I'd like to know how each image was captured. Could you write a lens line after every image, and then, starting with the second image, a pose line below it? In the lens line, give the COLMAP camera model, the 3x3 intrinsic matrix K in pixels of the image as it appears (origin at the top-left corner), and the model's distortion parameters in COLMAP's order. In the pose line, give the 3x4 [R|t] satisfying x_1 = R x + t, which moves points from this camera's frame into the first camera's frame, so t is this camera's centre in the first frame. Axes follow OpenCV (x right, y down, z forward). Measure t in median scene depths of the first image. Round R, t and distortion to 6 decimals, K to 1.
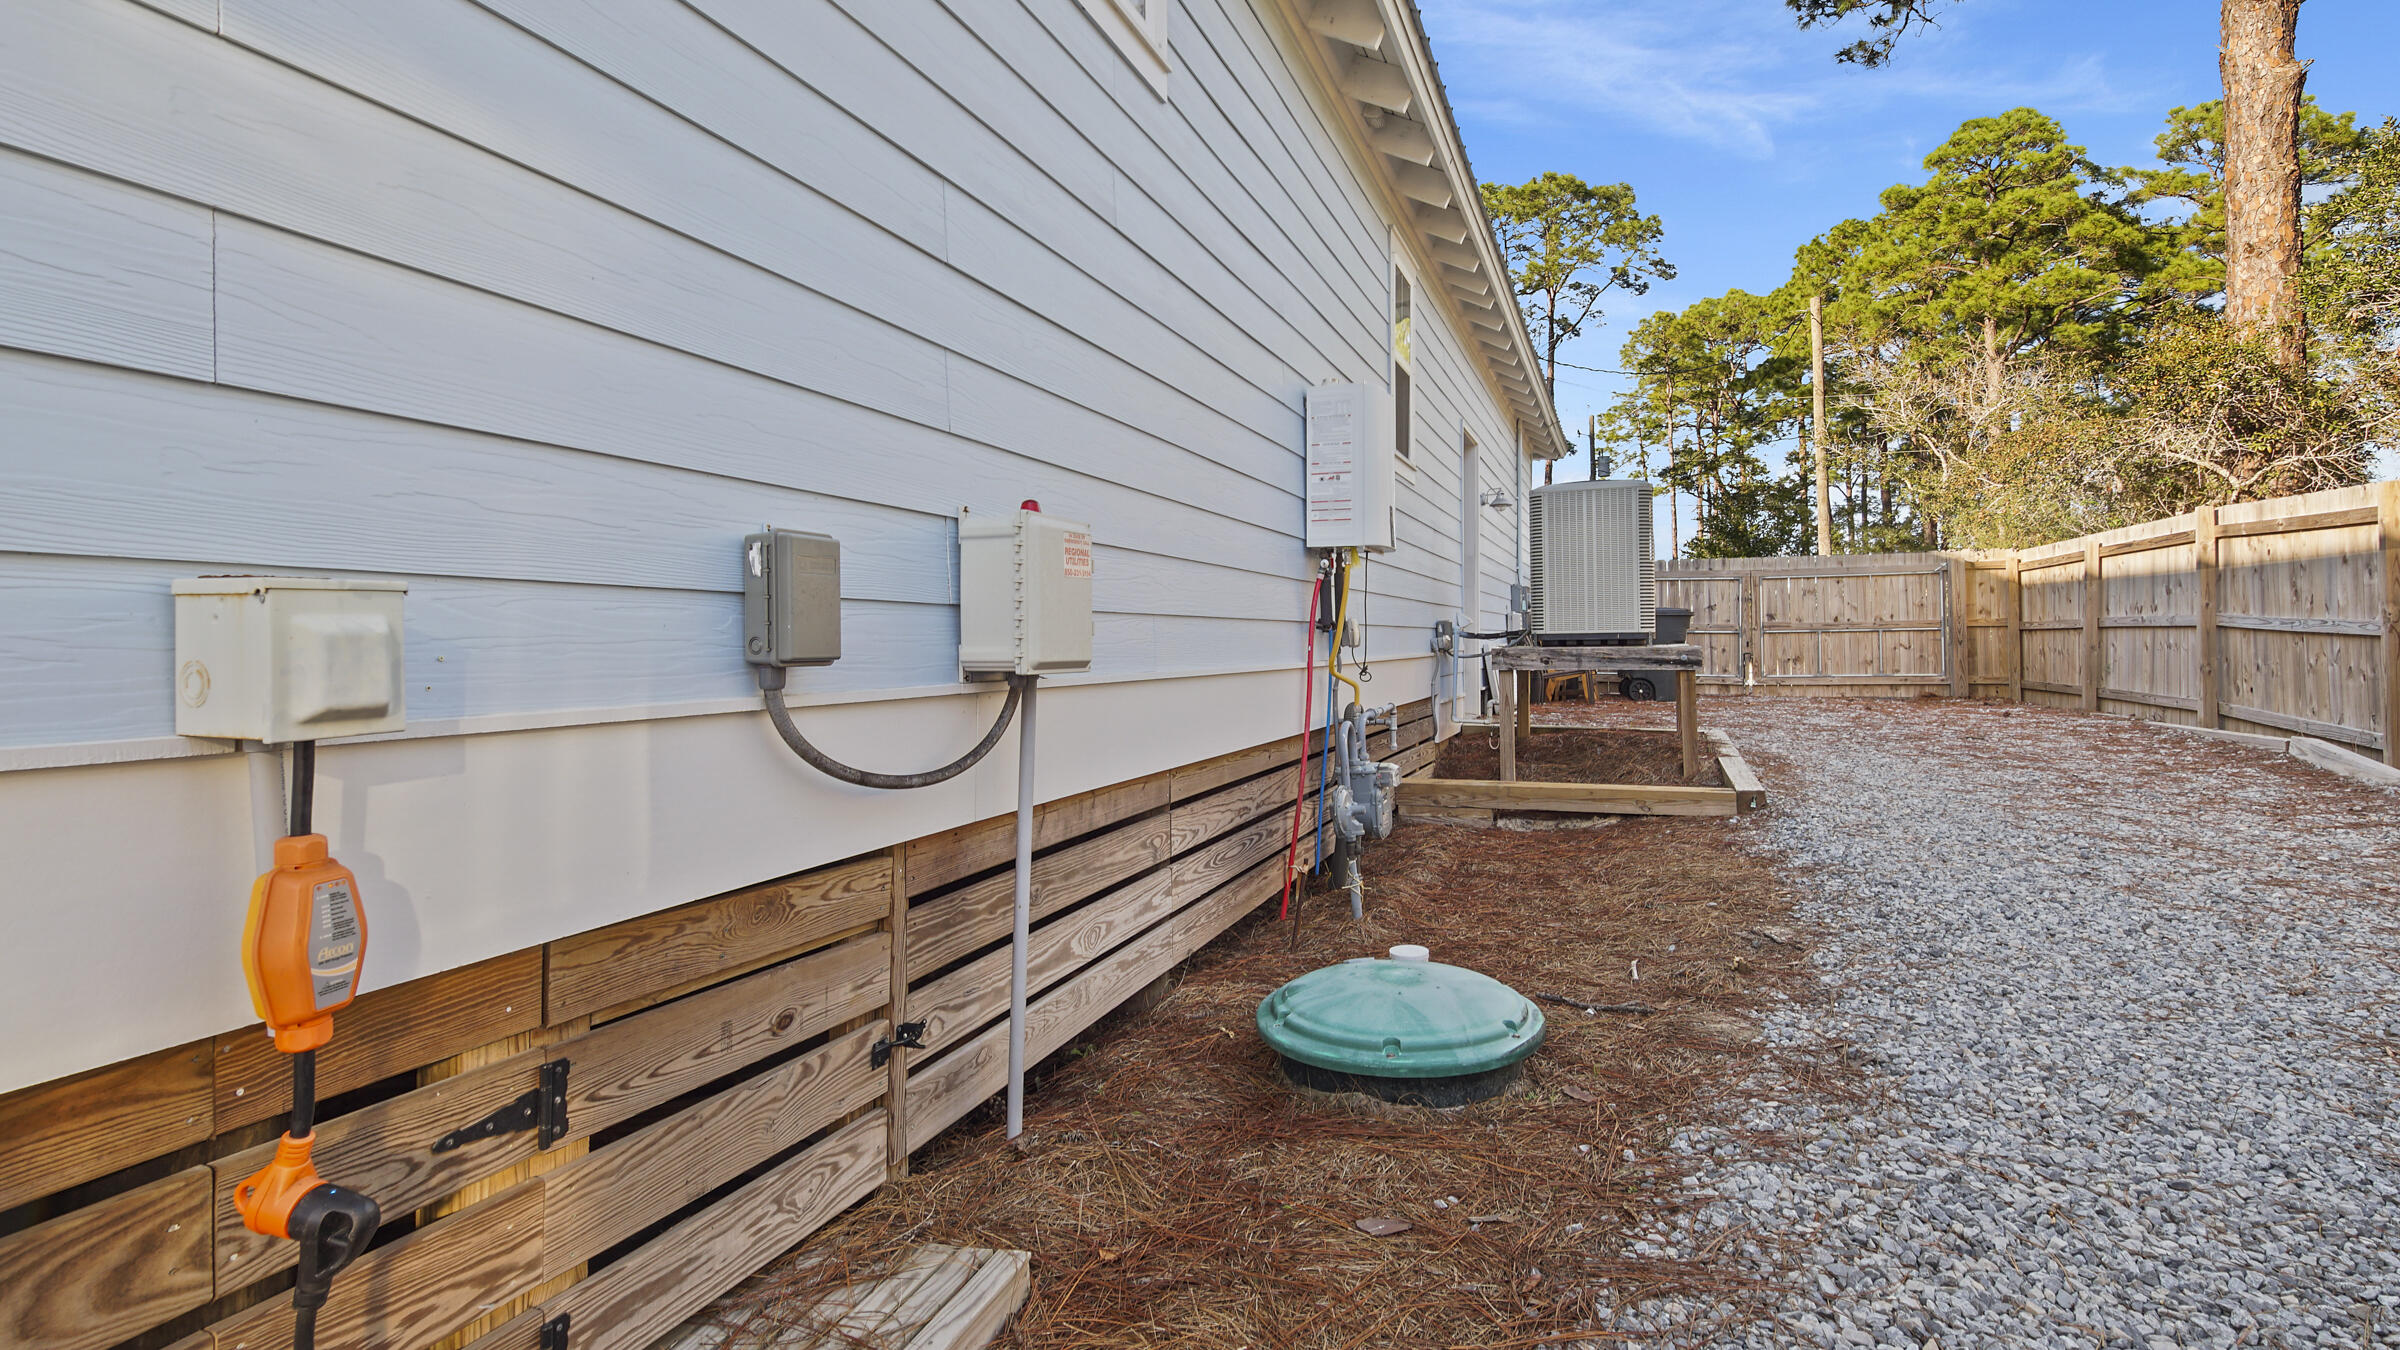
lens RADIAL K [[1050.1, 0, 1215.3], [0, 1050.1, 675.2], [0, 0, 1]] dist [0.031763, -0.017168]
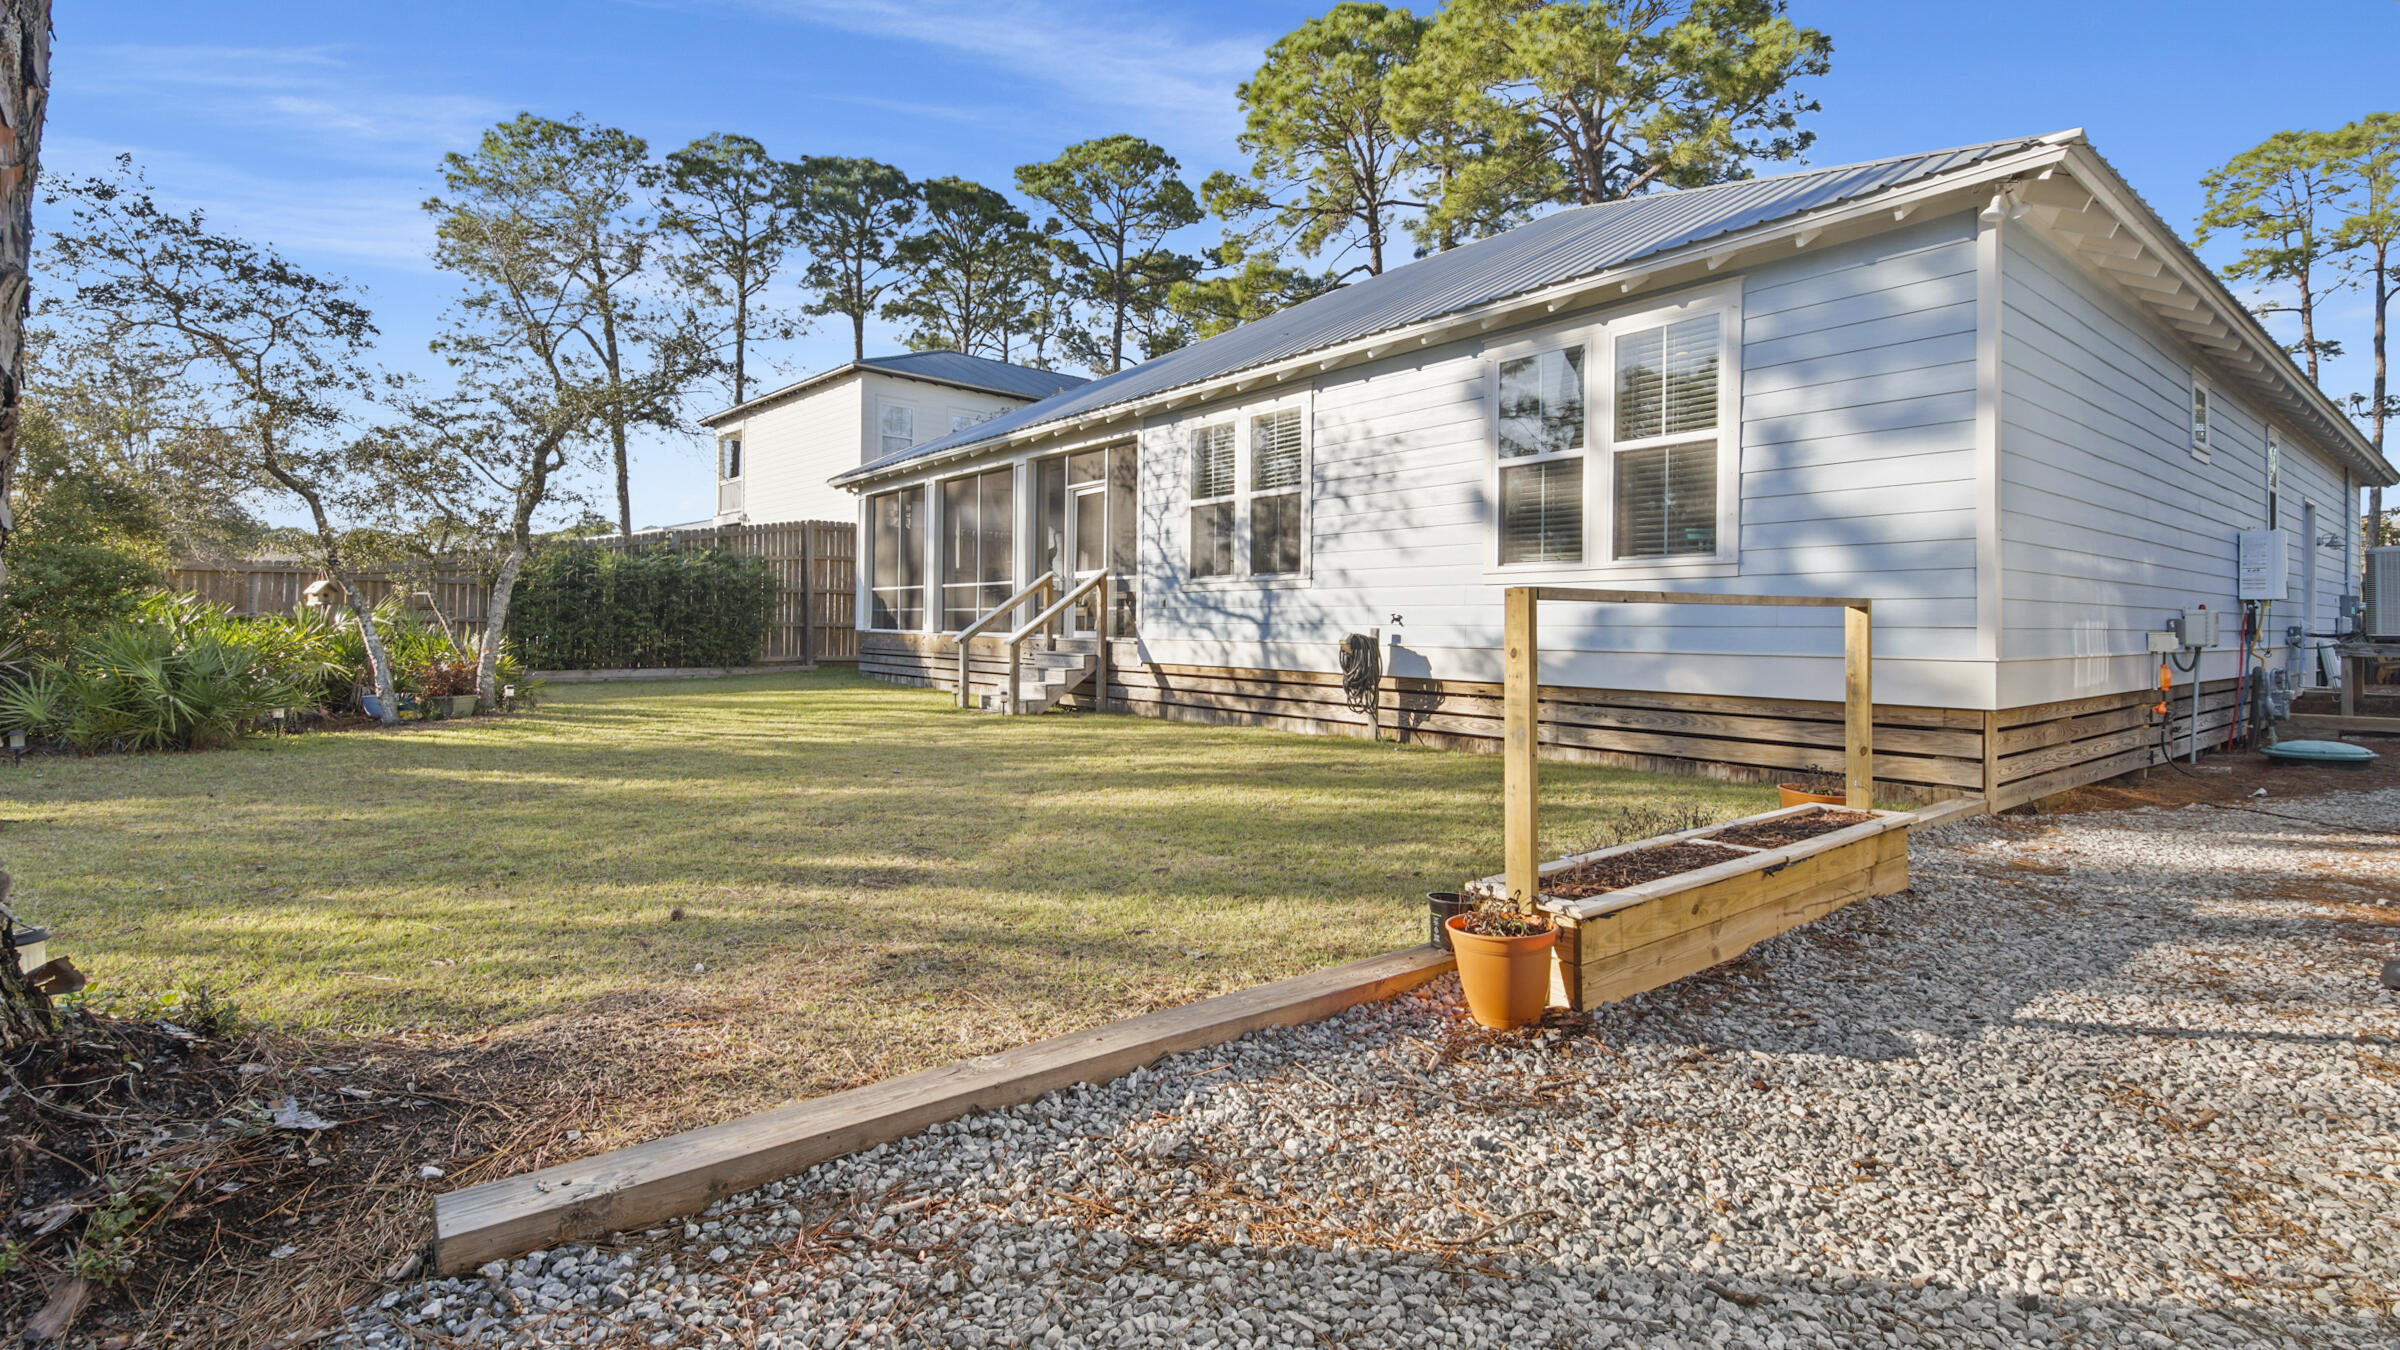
lens RADIAL K [[1062.3, 0, 1195.0], [0, 1062.3, 665.2], [0, 0, 1]] dist [0.031667, -0.017665]
pose [[0.871059, 0.030466, -0.490233, -0.395680], [-0.027435, 0.999534, 0.013369, 0.029794], [0.490412, 0.001805, 0.871489, -1.152050]]
